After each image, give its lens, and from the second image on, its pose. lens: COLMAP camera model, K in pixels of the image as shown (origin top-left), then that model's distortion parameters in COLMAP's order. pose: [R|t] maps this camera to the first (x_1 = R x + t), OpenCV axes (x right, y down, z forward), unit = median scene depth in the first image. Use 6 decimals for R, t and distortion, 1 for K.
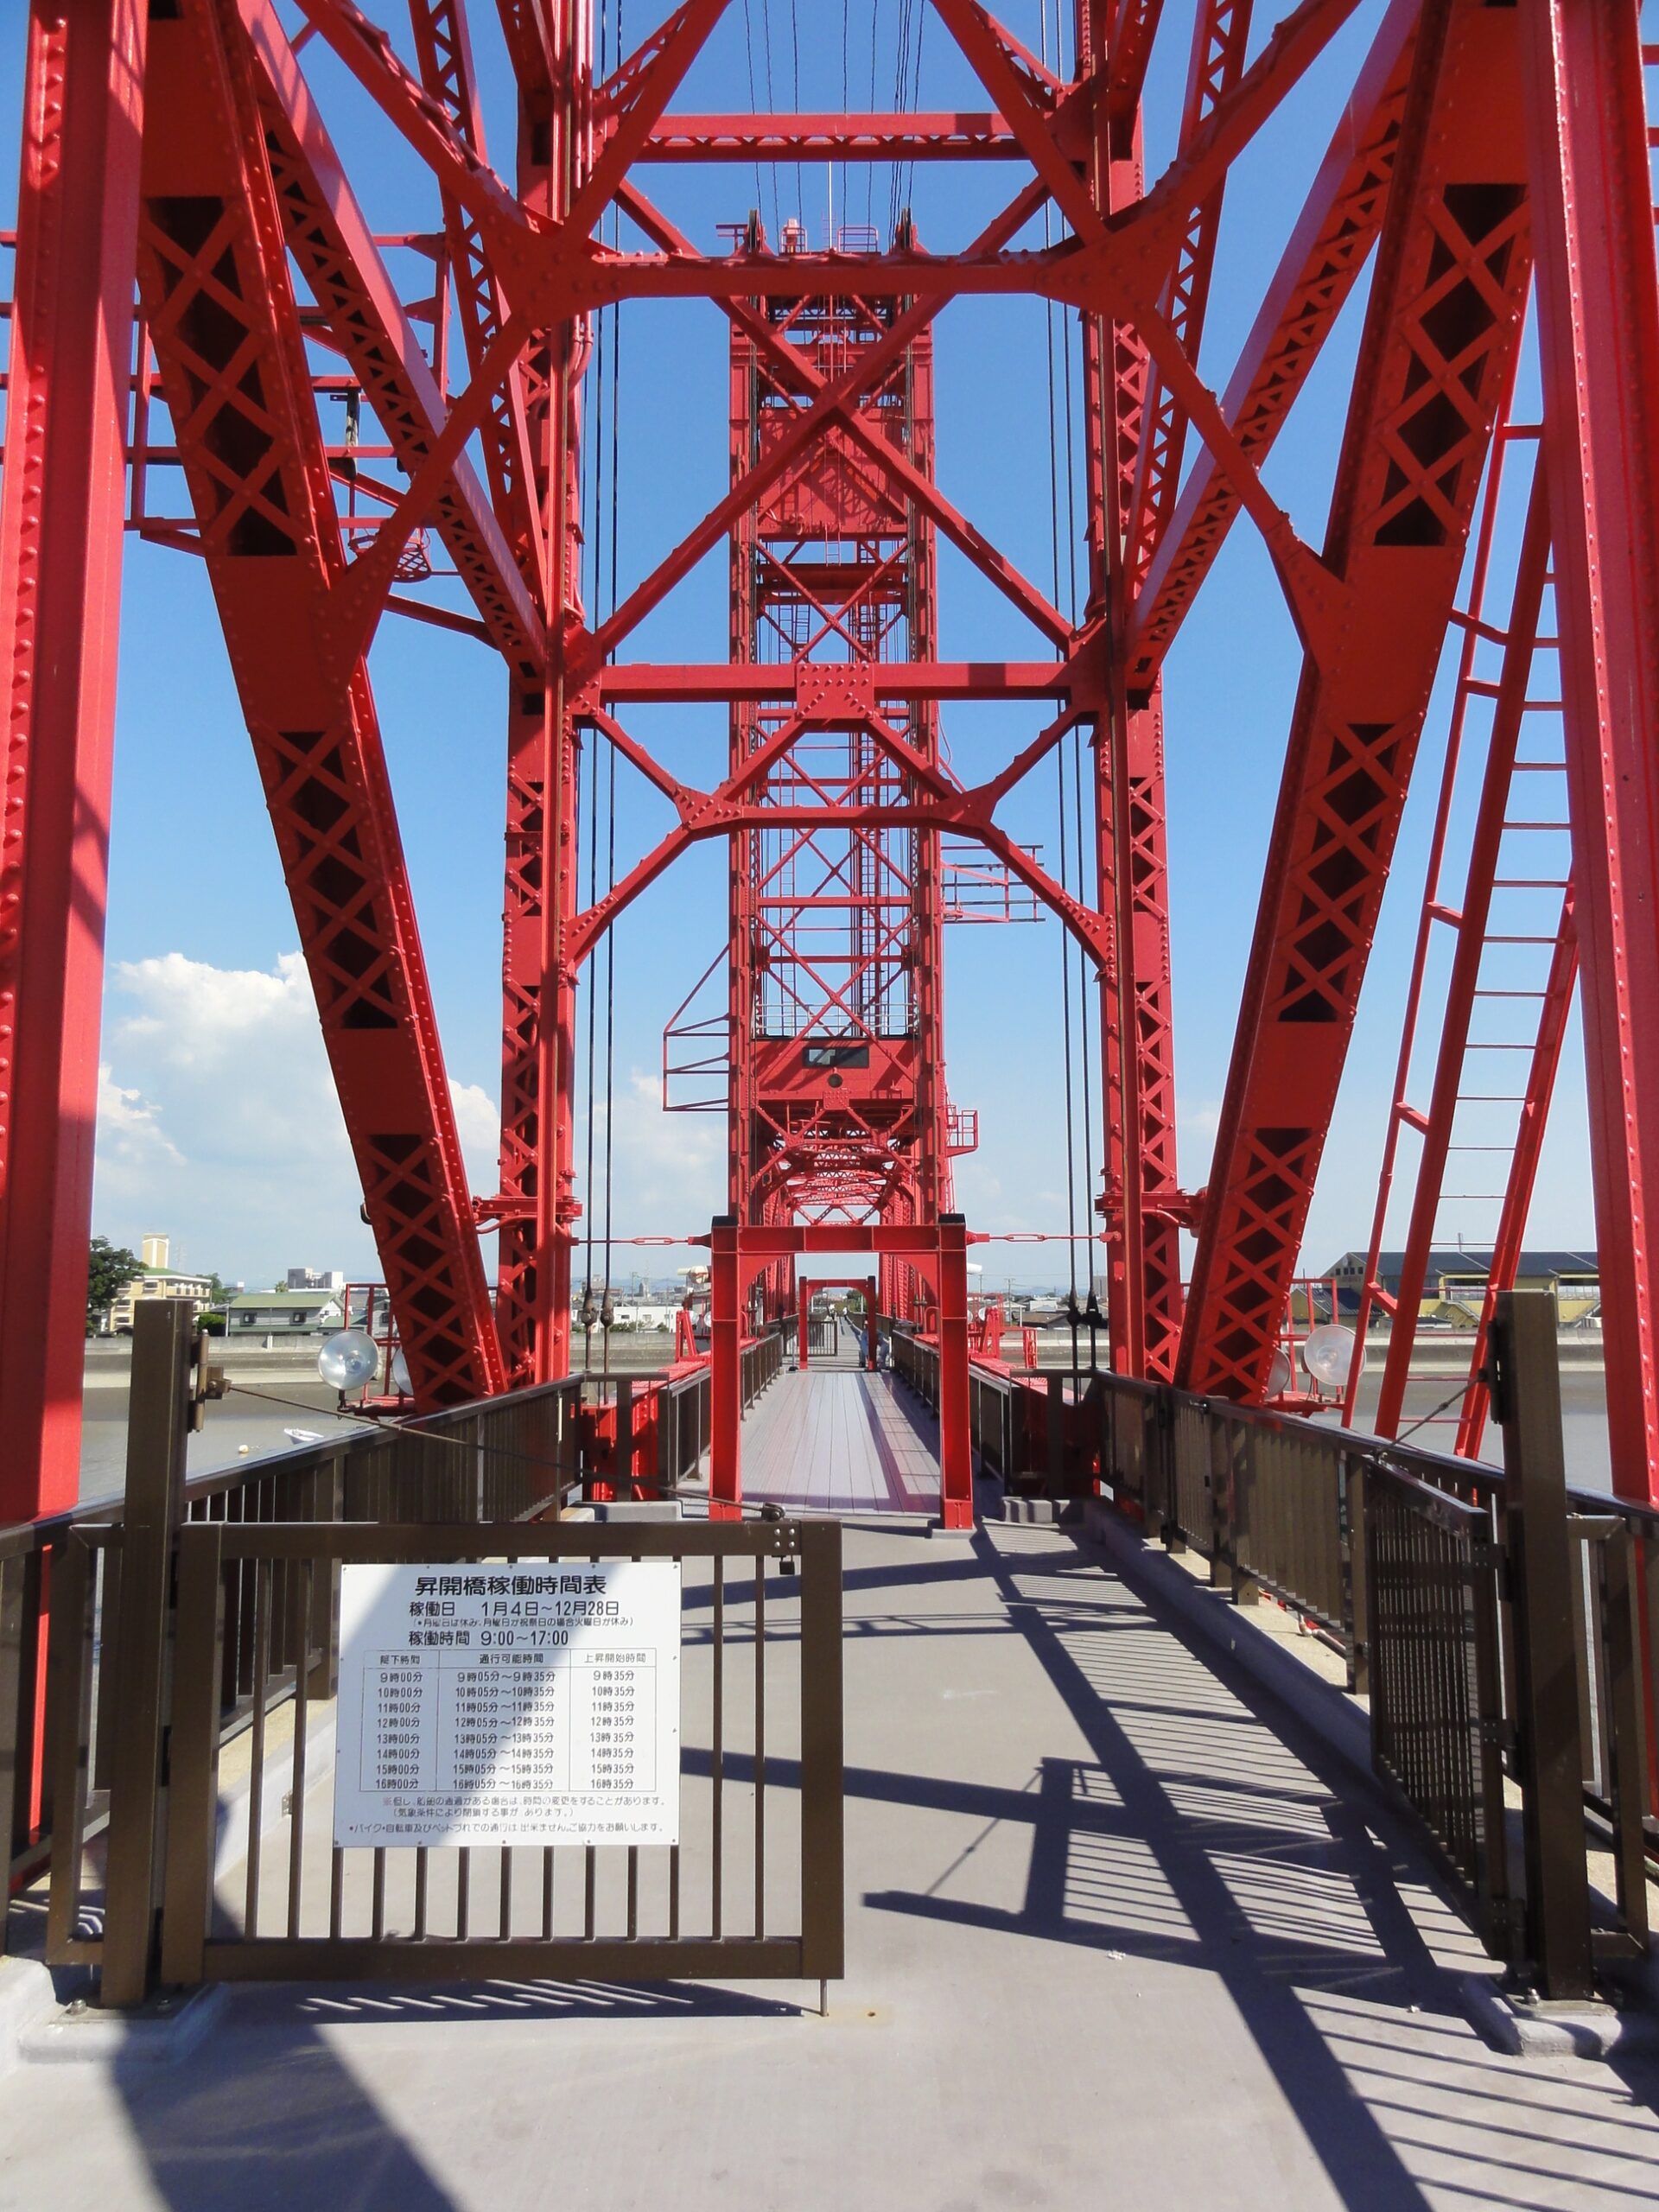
lens RADIAL K [[1692.3, 0, 843.4], [0, 1692.3, 1092.8], [0, 0, 1]] dist [0.011564, 0.004805]
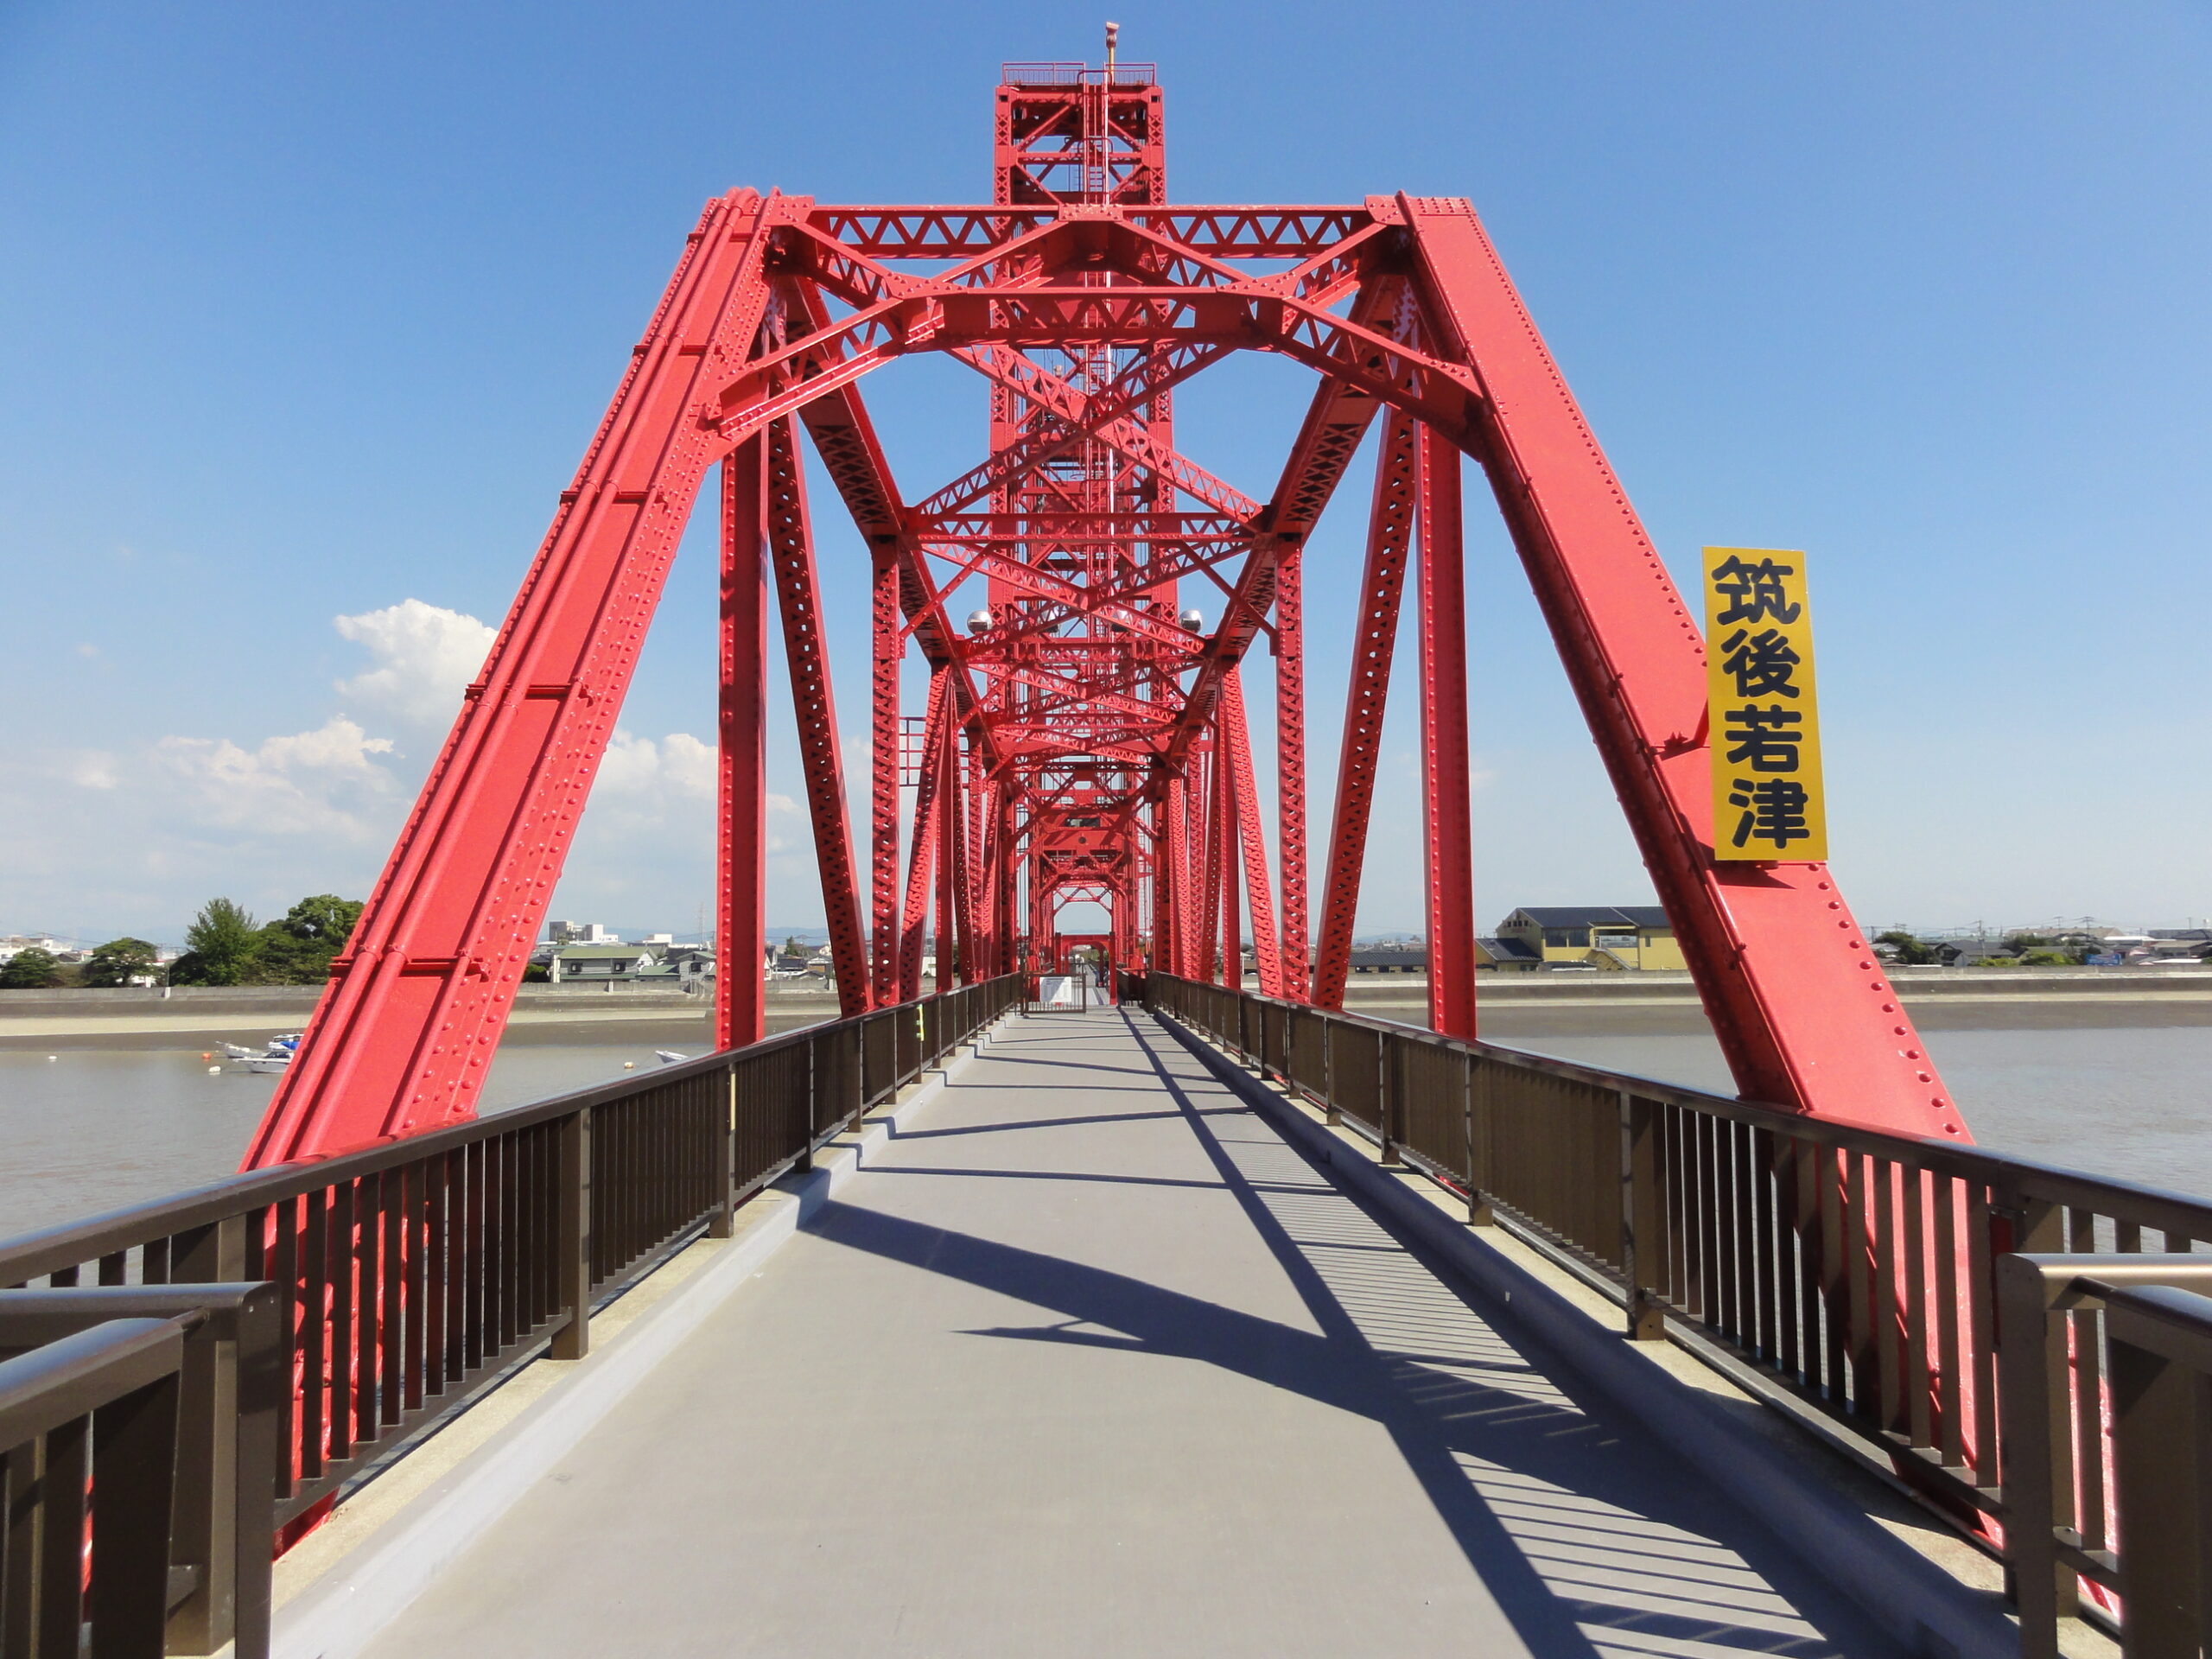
lens RADIAL K [[1692.3, 0, 1103.3], [0, 1692.3, 842.0], [0, 0, 1]] dist [0.011564, 0.004805]
pose [[0.999778, -0.019760, 0.007269, 0.006969], [0.019255, 0.997763, 0.064023, -0.150544], [-0.008518, -0.063869, 0.997922, -1.134317]]
